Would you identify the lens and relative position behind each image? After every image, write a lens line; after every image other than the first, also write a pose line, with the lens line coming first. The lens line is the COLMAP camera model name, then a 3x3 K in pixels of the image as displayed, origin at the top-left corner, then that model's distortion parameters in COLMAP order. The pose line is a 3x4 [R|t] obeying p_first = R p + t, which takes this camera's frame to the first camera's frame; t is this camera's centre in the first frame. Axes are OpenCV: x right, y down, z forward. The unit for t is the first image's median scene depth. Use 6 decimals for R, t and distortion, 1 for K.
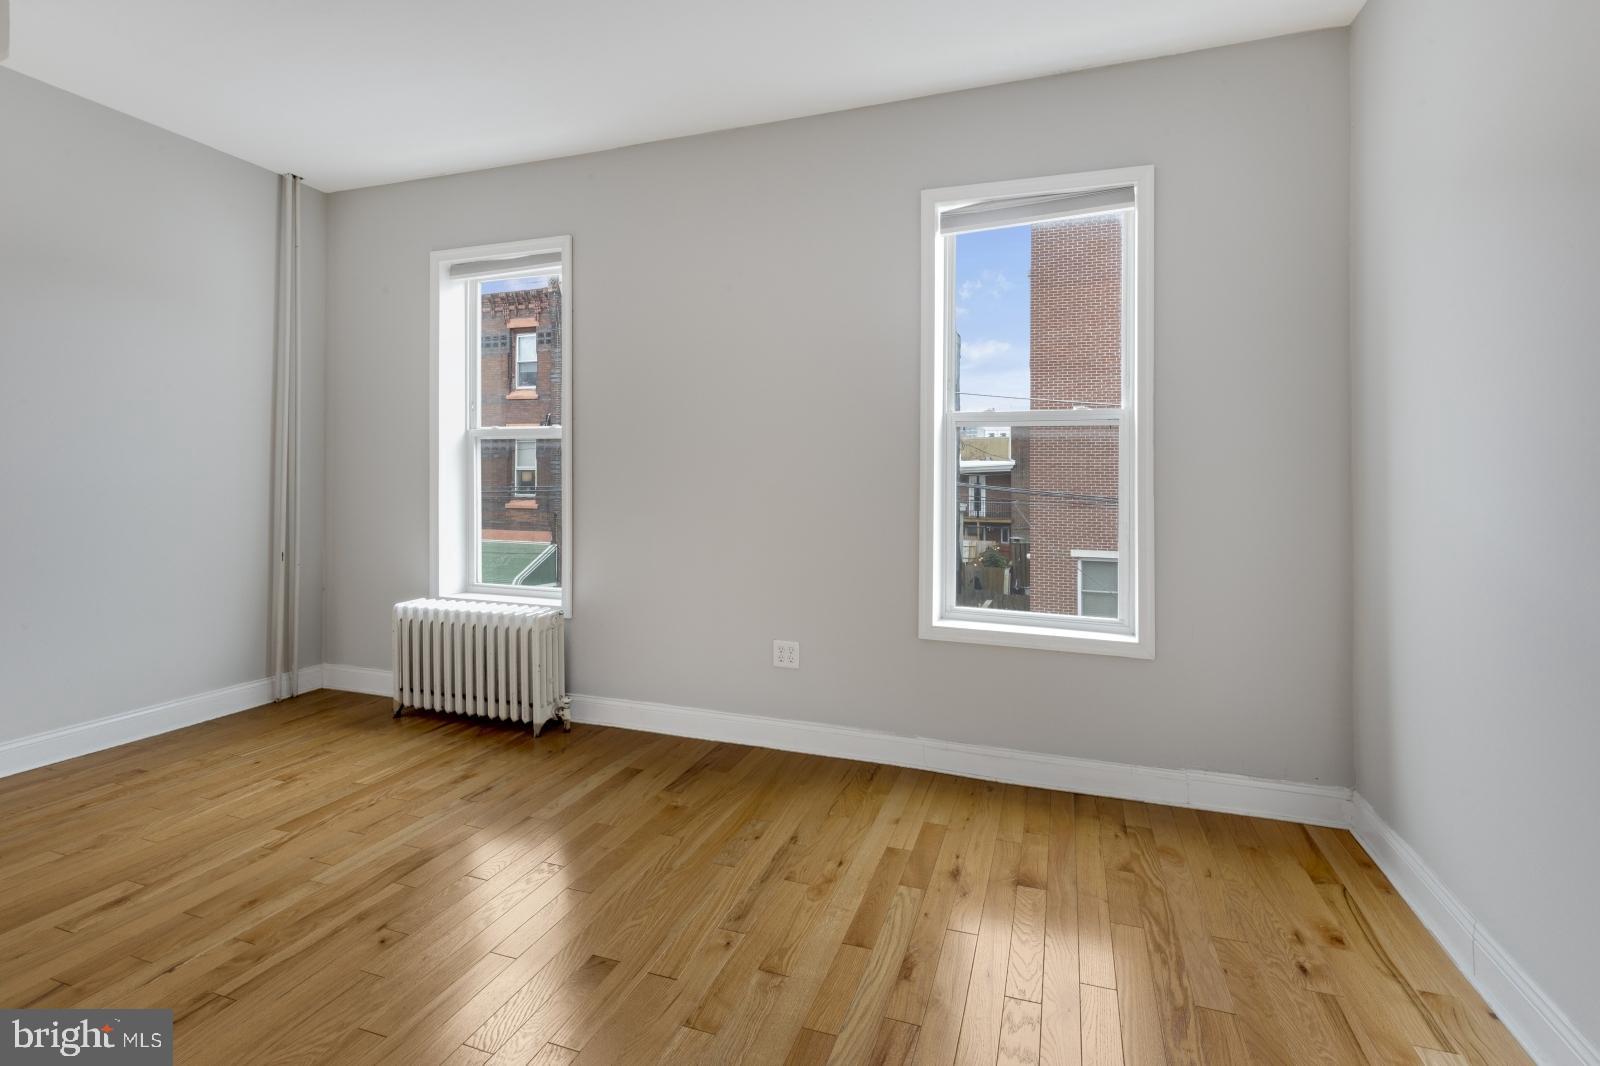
lens RADIAL K [[772.8, 0, 792.2], [0, 772.8, 487.4], [0, 0, 1]] dist [0.003453, 0.000581]
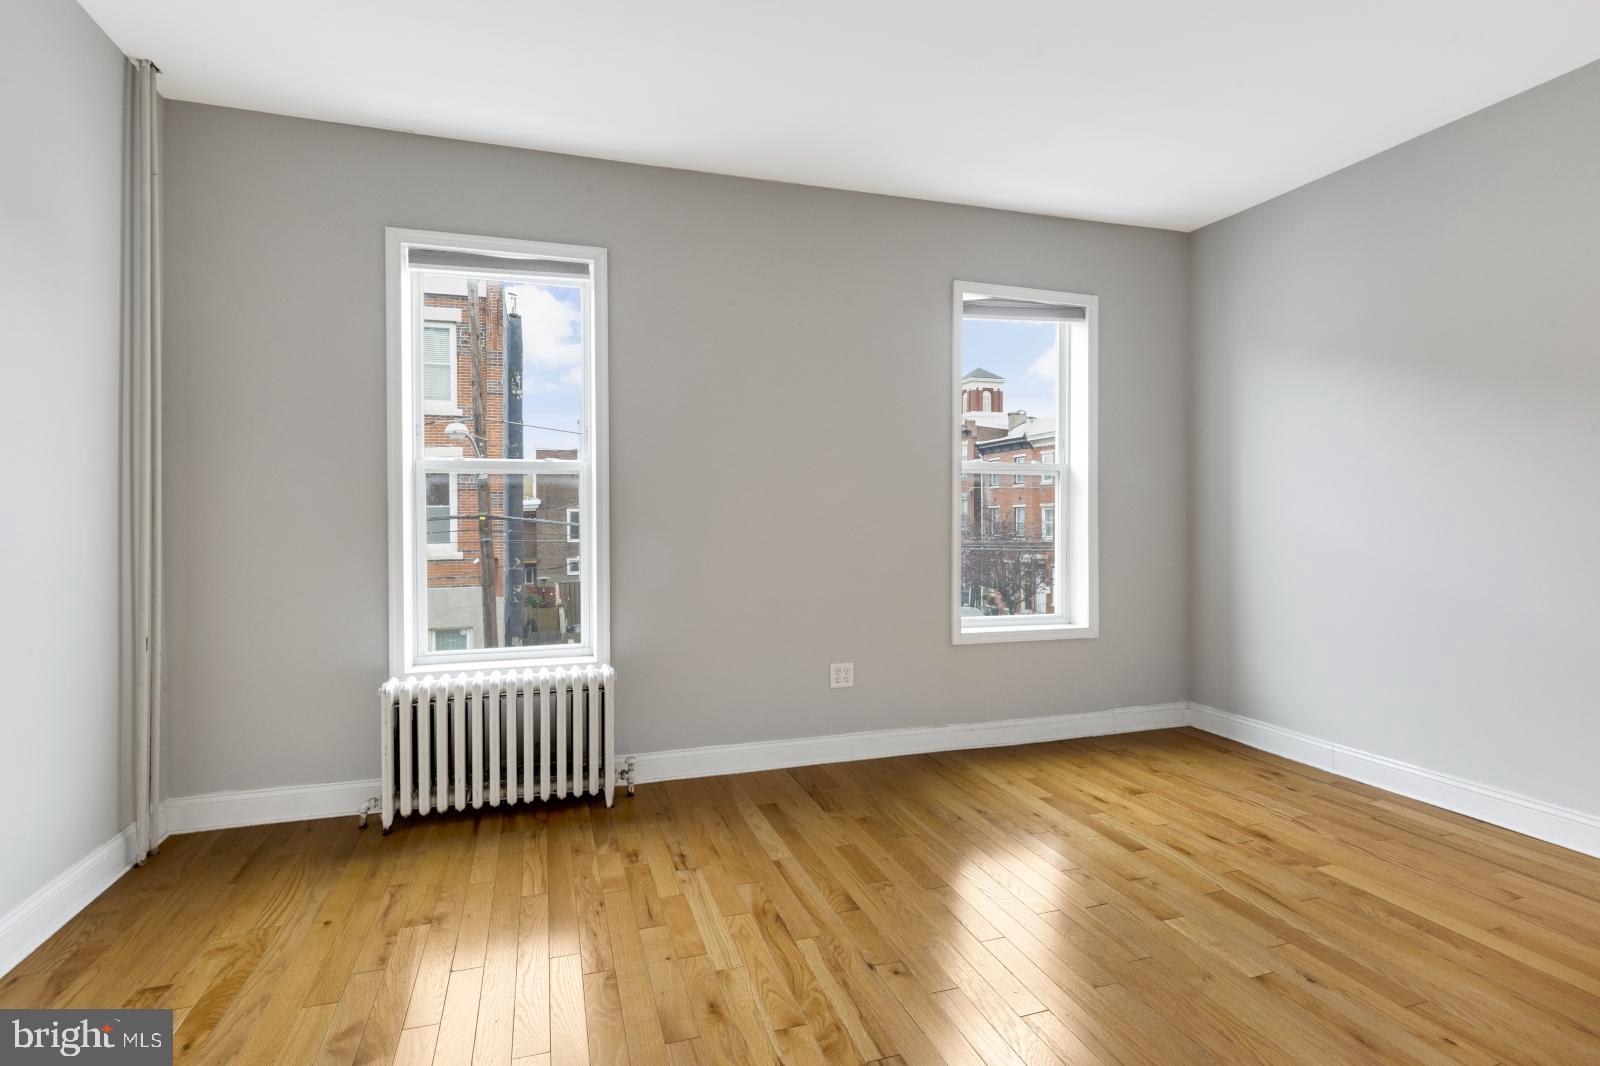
lens RADIAL K [[775.5, 0, 800.0], [0, 775.5, 533.0], [0, 0, 1]] dist [0.001431, -0.000585]
pose [[0.790557, -0.023006, 0.611956, -0.805738], [0.018103, 0.999735, 0.014198, -0.004675], [-0.612121, -0.000146, 0.790764, 0.177694]]
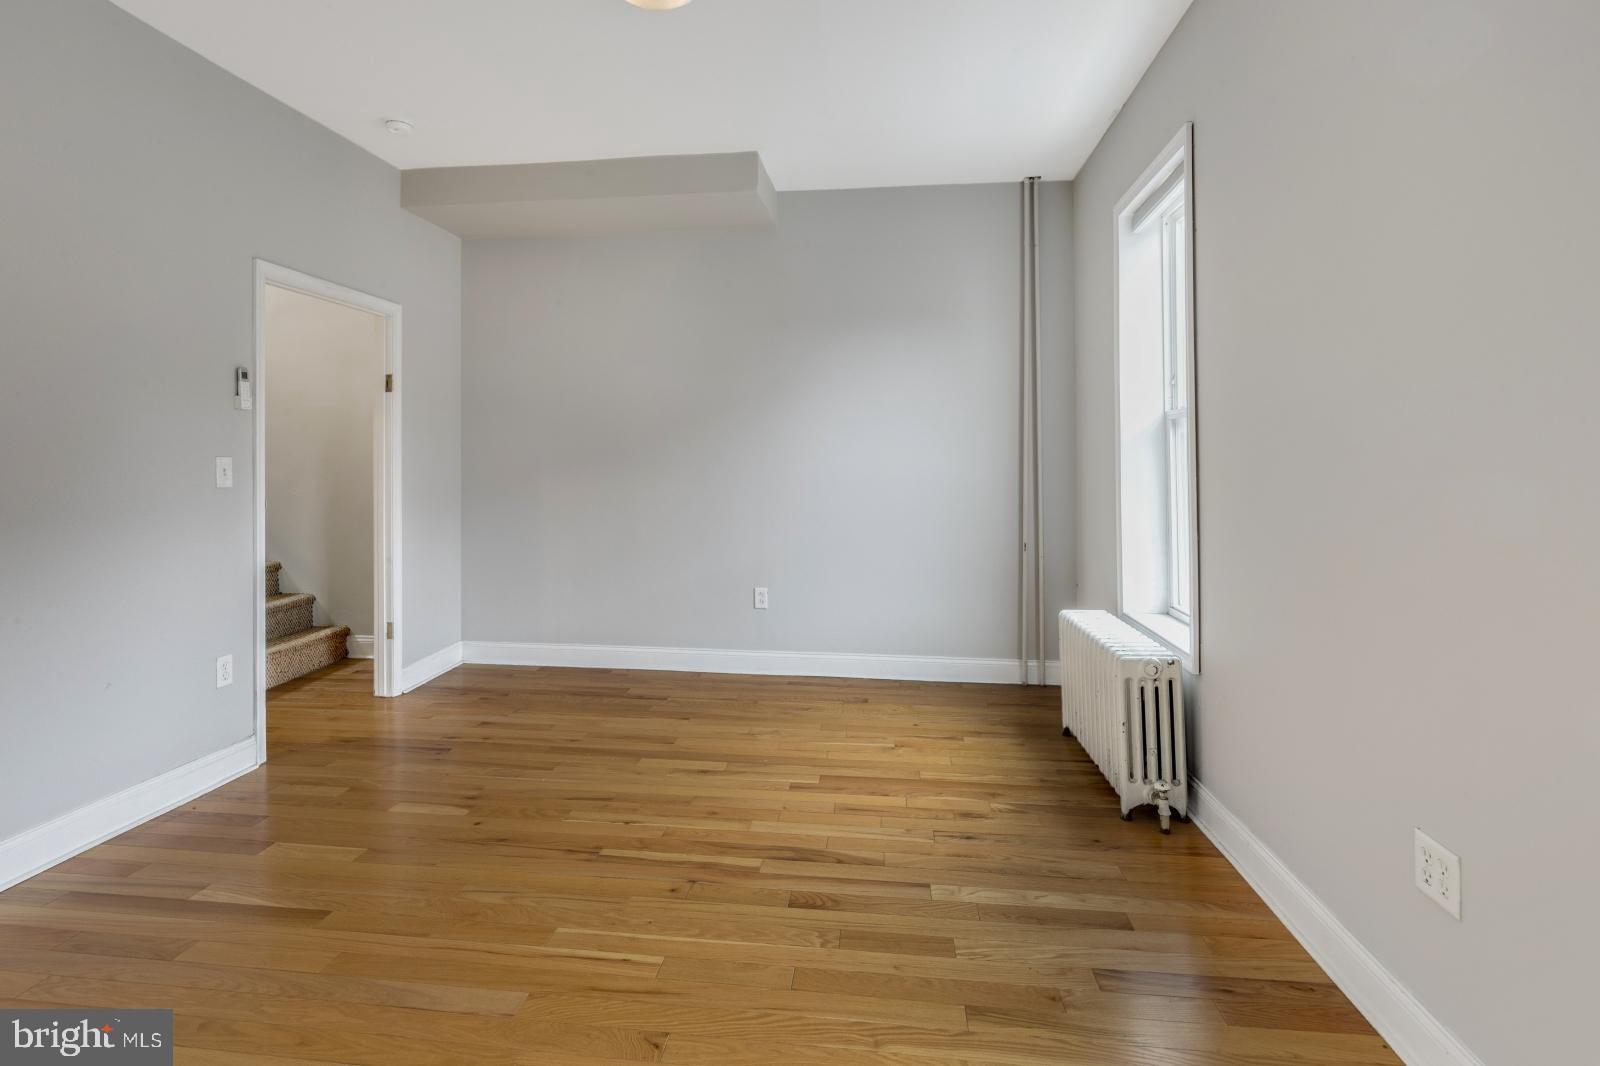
lens RADIAL K [[777.6, 0, 793.4], [0, 777.6, 482.8], [0, 0, 1]] dist [0.002895, -0.000034]
pose [[0.216467, 0.014448, -0.976183, 0.379371], [-0.015072, 0.999821, 0.011456, -0.006014], [0.976174, 0.012233, 0.216646, 0.600618]]
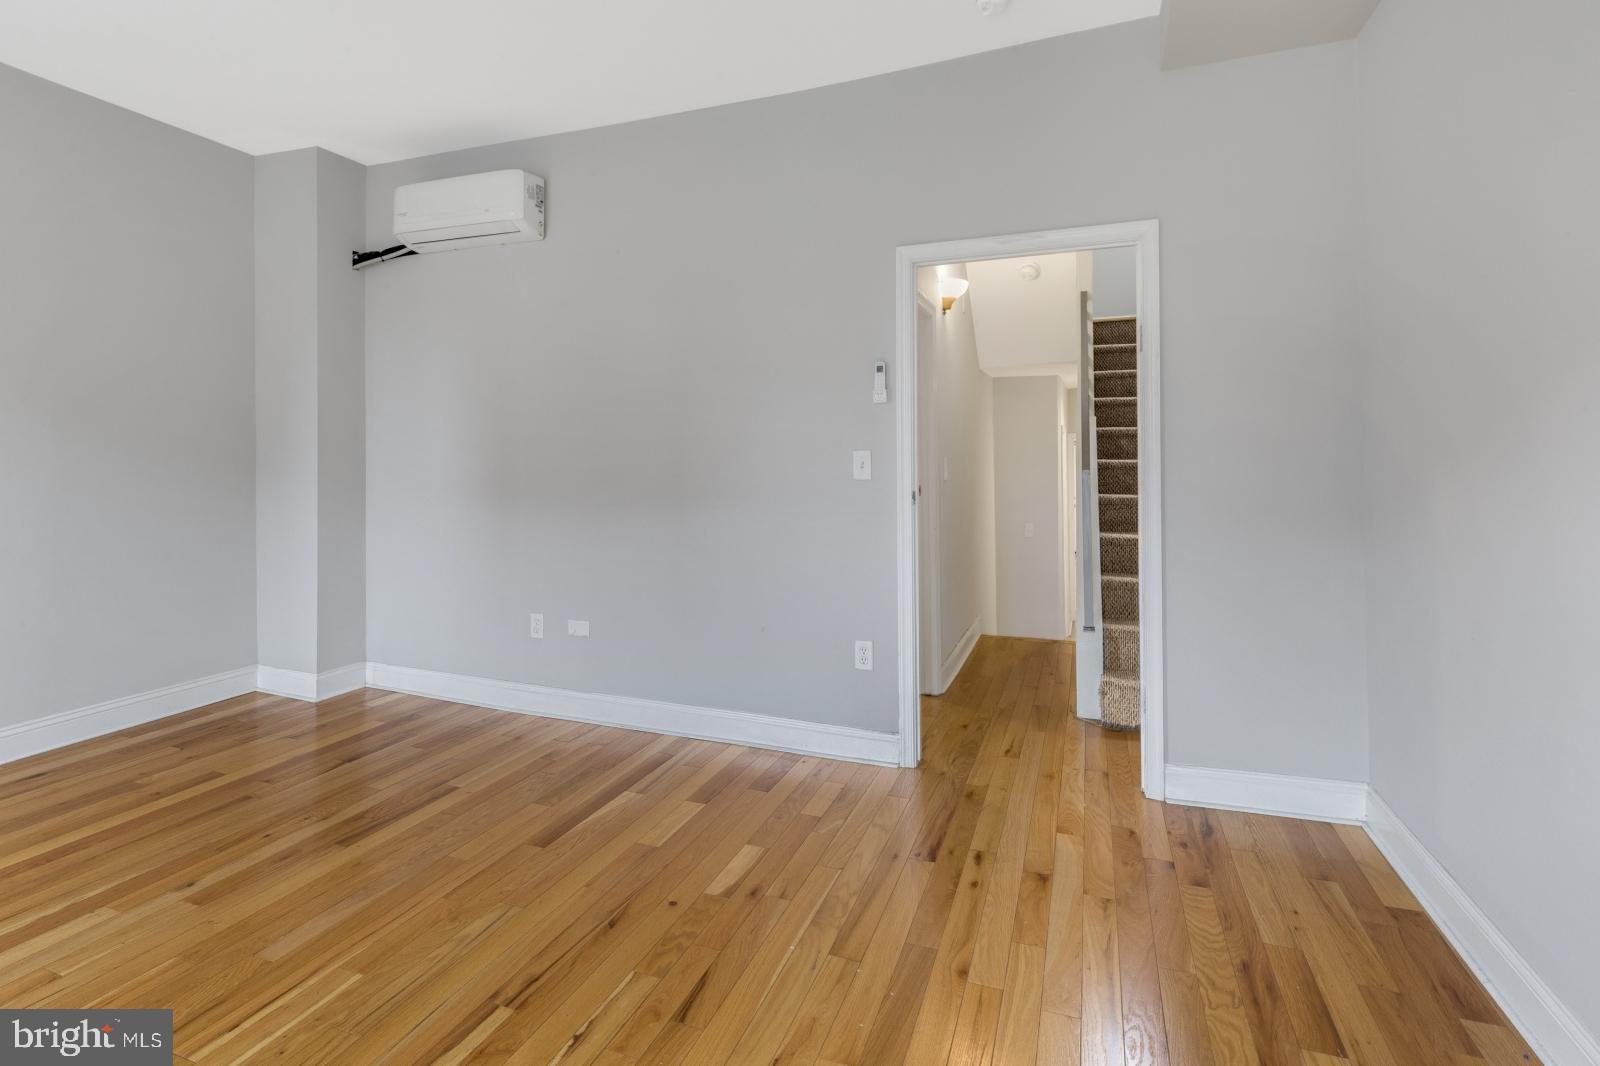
lens RADIAL K [[770.2, 0, 783.0], [0, 770.2, 450.1], [0, 0, 1]] dist [0.000731, -0.000089]
pose [[-0.999362, -0.006555, 0.035119, -0.646171], [-0.006410, 0.999970, 0.004238, -0.020258], [-0.035146, 0.004010, -0.999374, 1.127478]]
